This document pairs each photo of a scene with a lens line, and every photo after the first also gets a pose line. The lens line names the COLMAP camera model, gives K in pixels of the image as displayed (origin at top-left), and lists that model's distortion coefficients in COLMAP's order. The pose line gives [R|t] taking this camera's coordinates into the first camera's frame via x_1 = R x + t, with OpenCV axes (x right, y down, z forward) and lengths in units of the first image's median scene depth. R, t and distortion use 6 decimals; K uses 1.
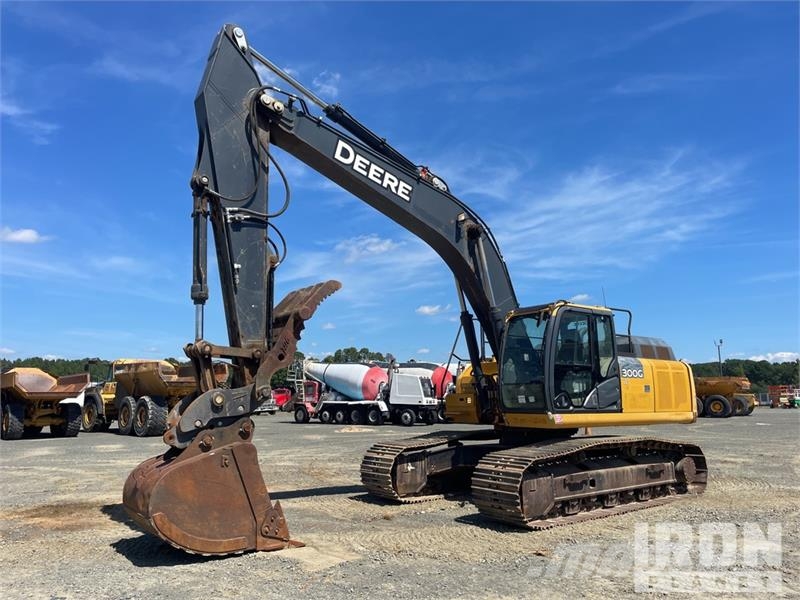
lens RADIAL K [[607.2, 0, 398.4], [0, 607.2, 295.4], [0, 0, 1]] dist [0.101144, -0.136350]
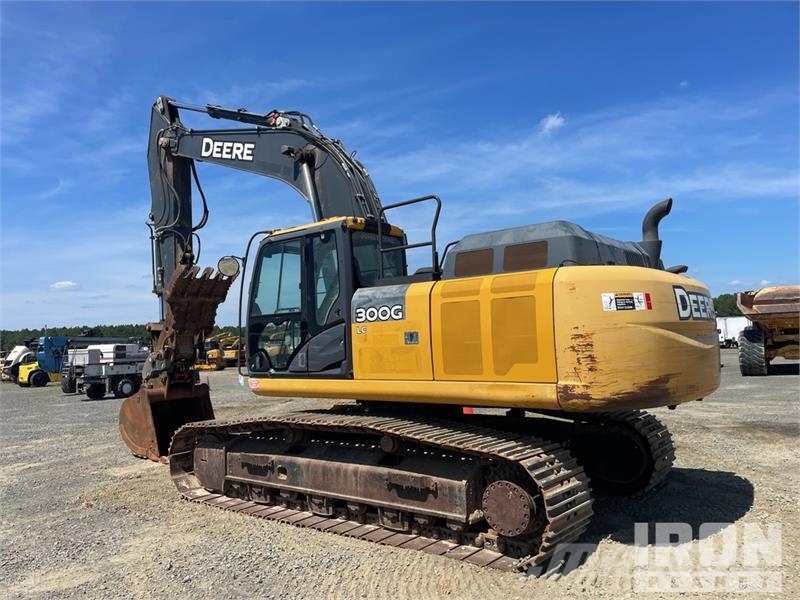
lens RADIAL K [[607.2, 0, 398.4], [0, 607.2, 295.4], [0, 0, 1]] dist [0.101144, -0.136350]
pose [[0.216451, -0.078862, -0.973103, 1.030483], [0.198111, 0.979543, -0.035318, 0.144831], [0.955982, -0.185137, 0.227646, 0.963888]]
